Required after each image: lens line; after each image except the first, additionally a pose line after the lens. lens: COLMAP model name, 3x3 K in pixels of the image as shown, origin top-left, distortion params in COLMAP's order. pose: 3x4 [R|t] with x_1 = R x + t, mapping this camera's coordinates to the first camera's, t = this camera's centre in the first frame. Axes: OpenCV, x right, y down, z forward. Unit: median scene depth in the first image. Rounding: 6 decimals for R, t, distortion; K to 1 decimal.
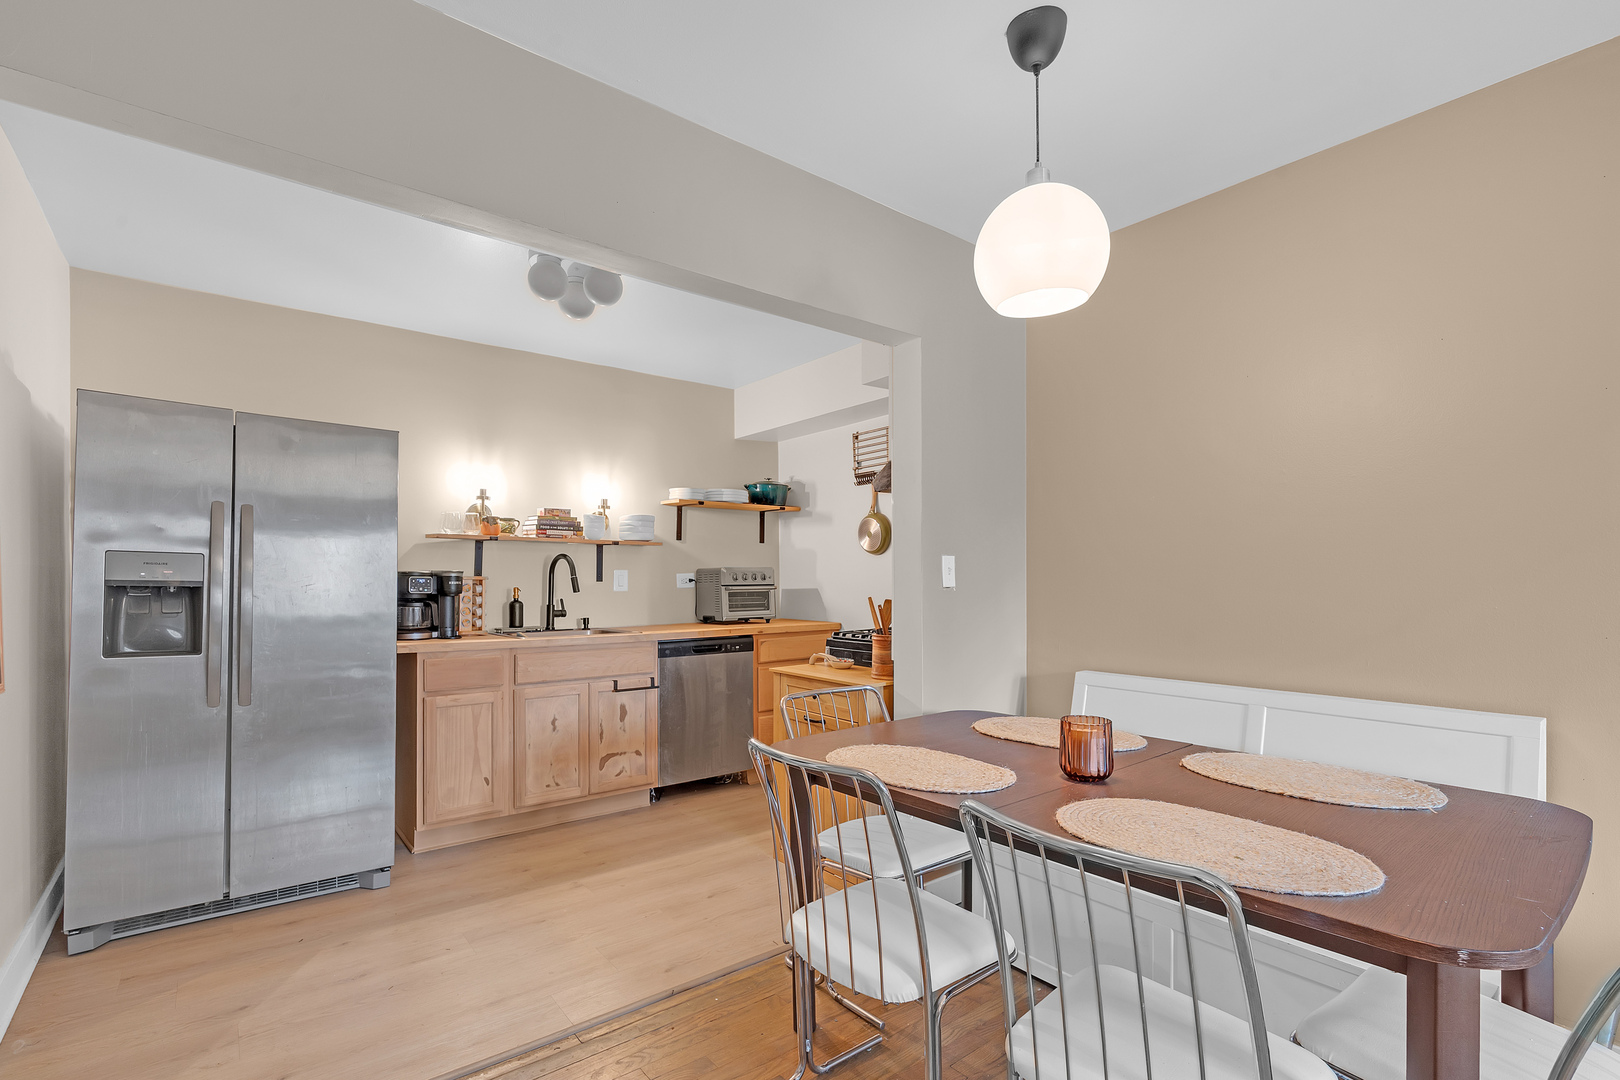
lens RADIAL K [[756.4, 0, 729.1], [0, 756.4, 581.1], [0, 0, 1]] dist [-0.006455, -0.000711]
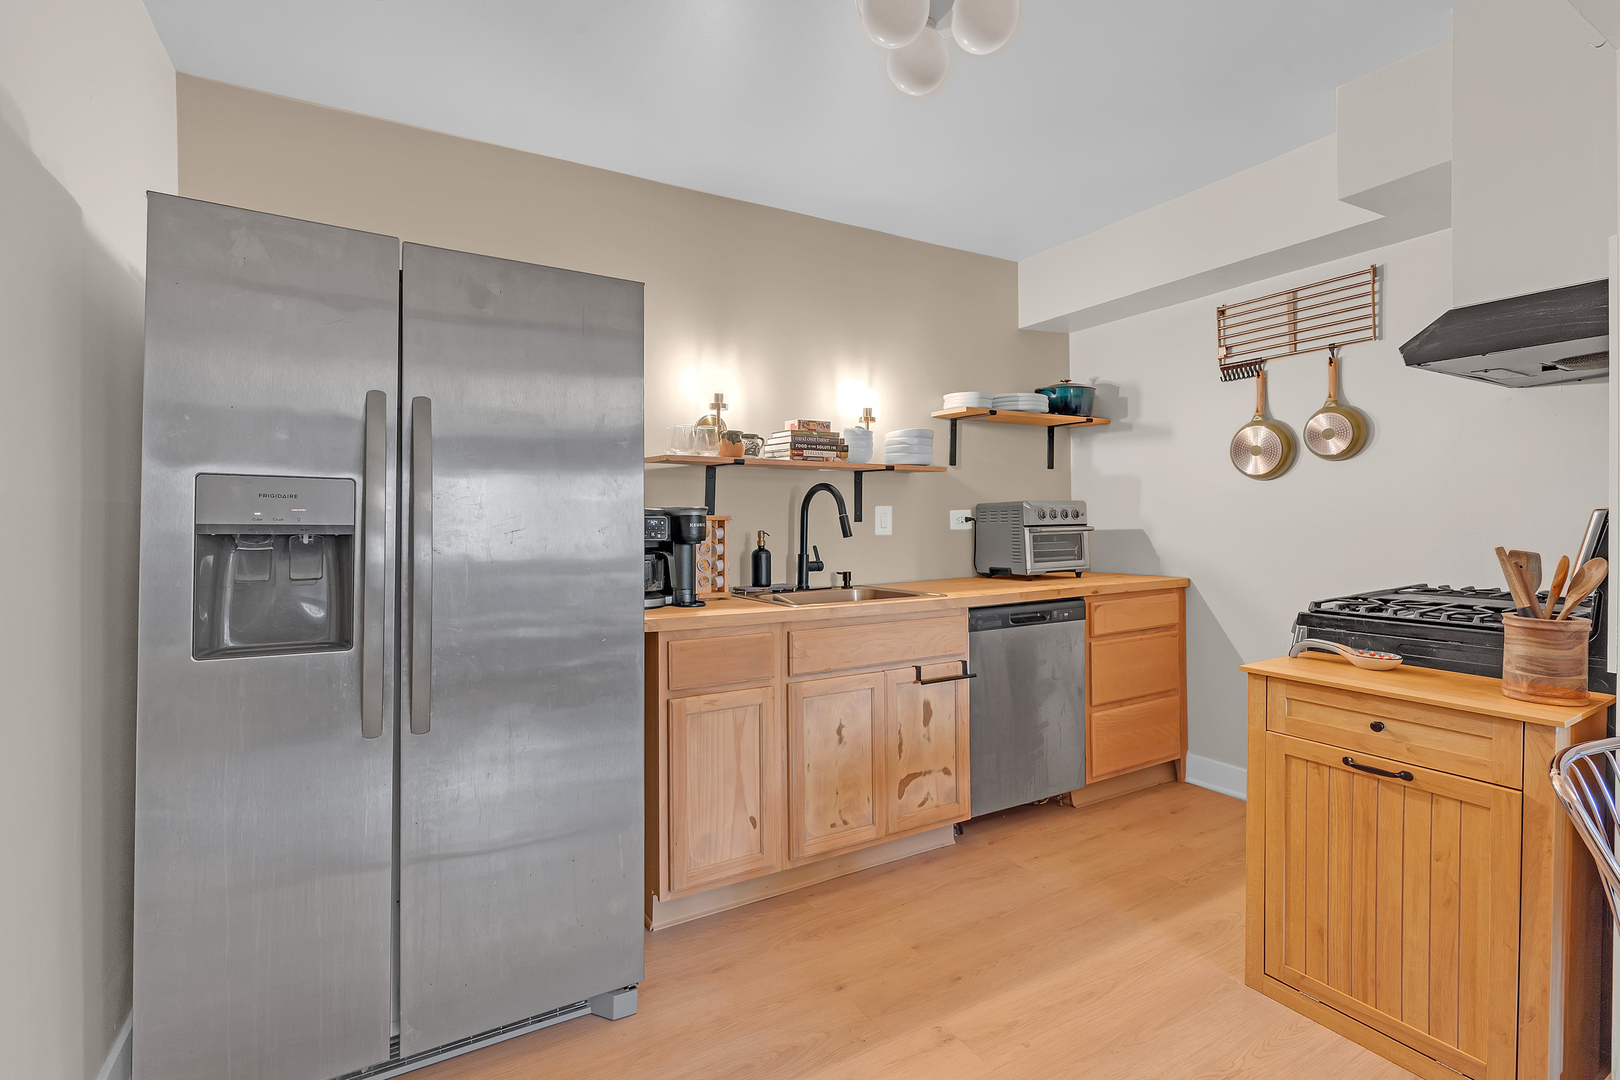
lens RADIAL K [[756.4, 0, 746.2], [0, 756.4, 526.2], [0, 0, 1]] dist [-0.006455, -0.000711]
pose [[0.989843, -0.005704, -0.142049, -0.200428], [0.006675, 0.999958, 0.006357, -0.000535], [0.142007, -0.007241, 0.989839, 0.296259]]
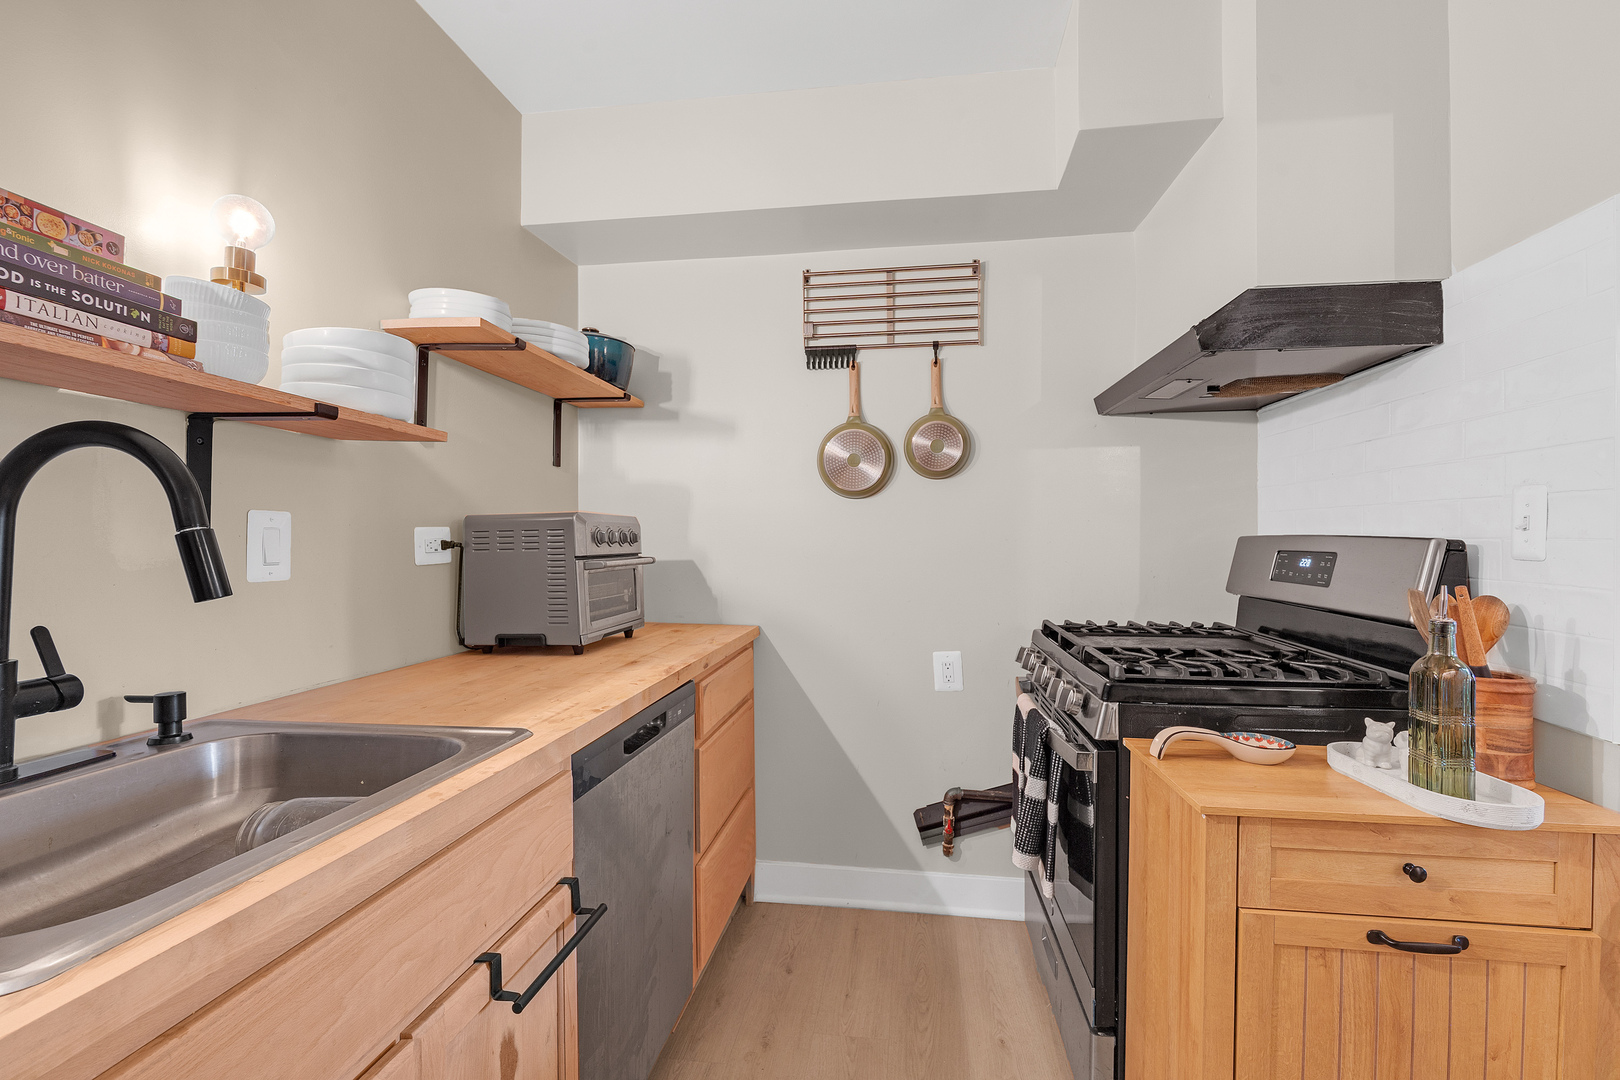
lens RADIAL K [[756.4, 0, 861.2], [0, 756.4, 539.8], [0, 0, 1]] dist [-0.006455, -0.000711]
pose [[0.668875, 0.004393, 0.743362, -0.244558], [0.000541, 0.999979, -0.006396, -0.001185], [-0.743374, 0.004680, 0.668859, 0.729262]]
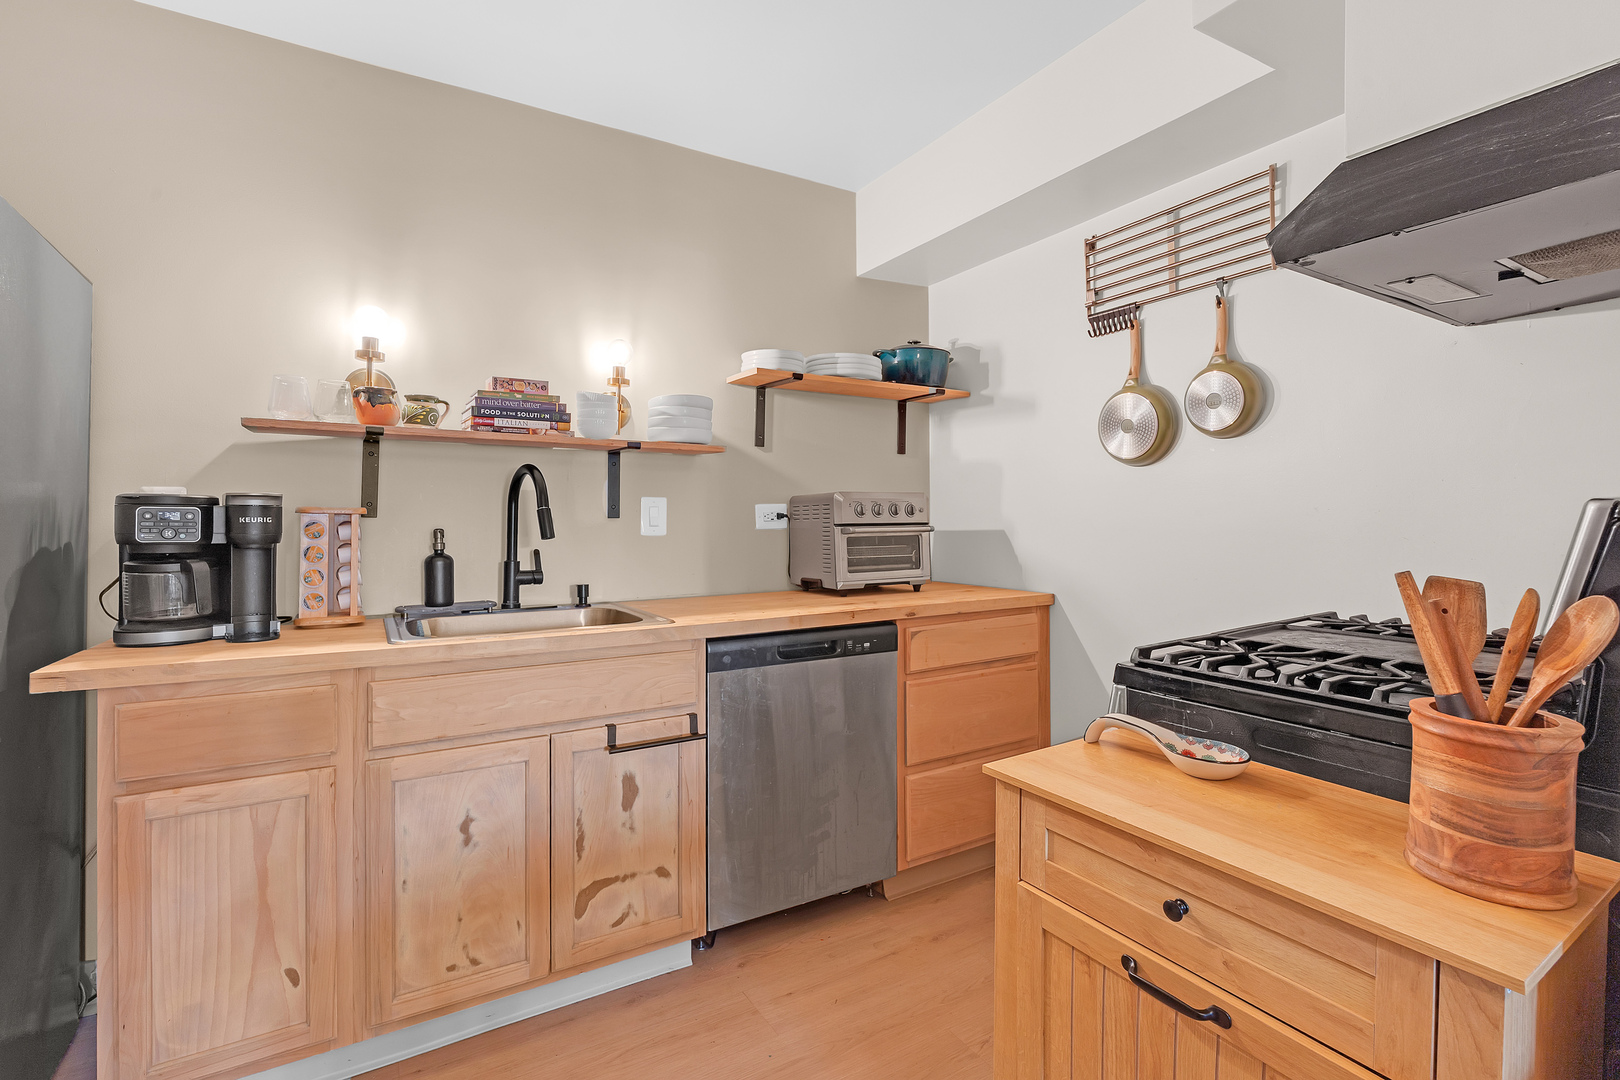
lens RADIAL K [[756.4, 0, 737.7], [0, 756.4, 524.6], [0, 0, 1]] dist [-0.006455, -0.000711]
pose [[0.991498, 0.000670, -0.130122, -0.010005], [0.000343, 0.999970, 0.007763, 0.001455], [0.130124, -0.007742, 0.991468, 0.526777]]
